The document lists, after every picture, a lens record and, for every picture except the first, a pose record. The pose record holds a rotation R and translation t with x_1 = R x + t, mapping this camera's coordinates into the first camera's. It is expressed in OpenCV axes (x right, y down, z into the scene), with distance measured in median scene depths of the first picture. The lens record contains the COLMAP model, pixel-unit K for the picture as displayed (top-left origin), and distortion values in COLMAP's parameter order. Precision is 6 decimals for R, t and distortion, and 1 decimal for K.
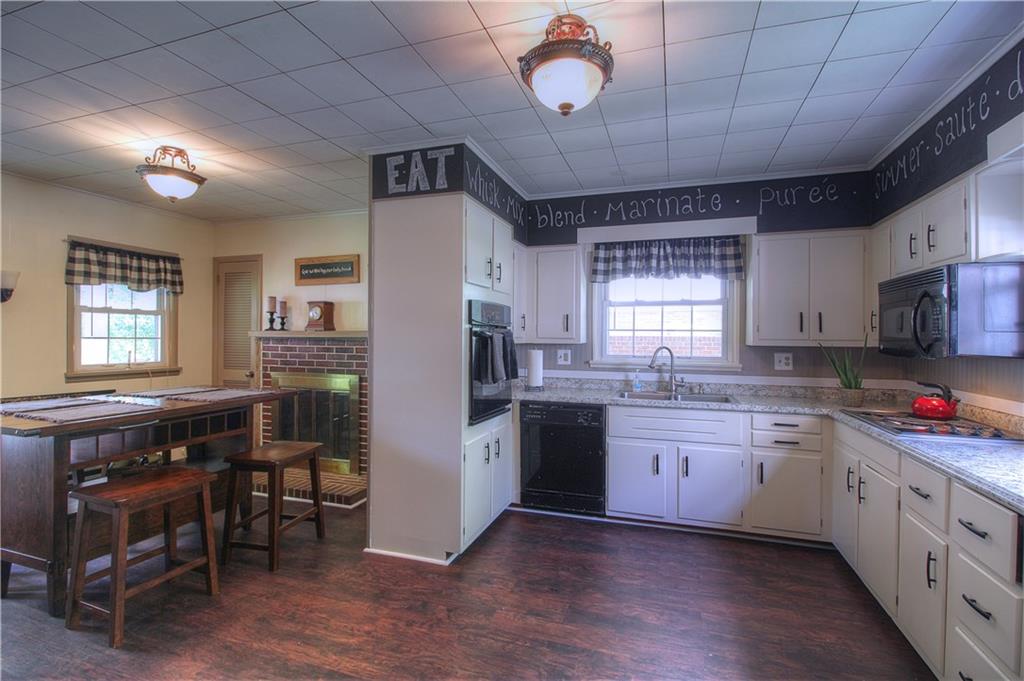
lens RADIAL K [[468.6, 0, 517.4], [0, 468.6, 336.3], [0, 0, 1]] dist [0.000691, -0.006481]
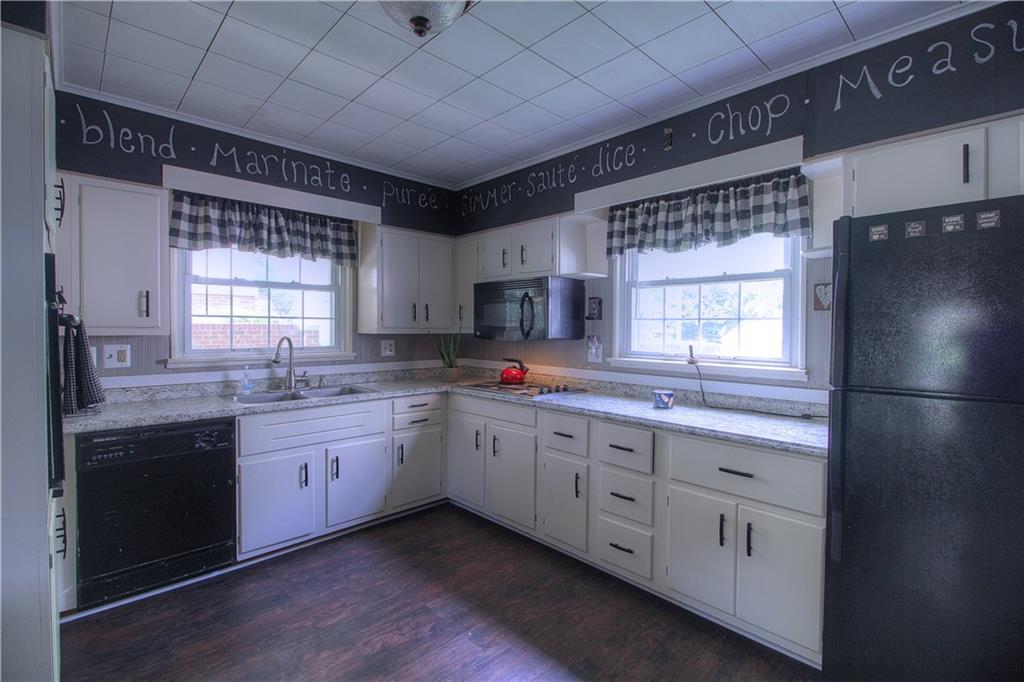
lens RADIAL K [[468.6, 0, 507.0], [0, 468.6, 337.1], [0, 0, 1]] dist [0.000691, -0.006481]
pose [[0.467099, -0.022493, 0.883919, -0.243476], [-0.004290, 0.999607, 0.027705, -0.002268], [-0.884195, -0.016733, 0.466819, 0.246079]]
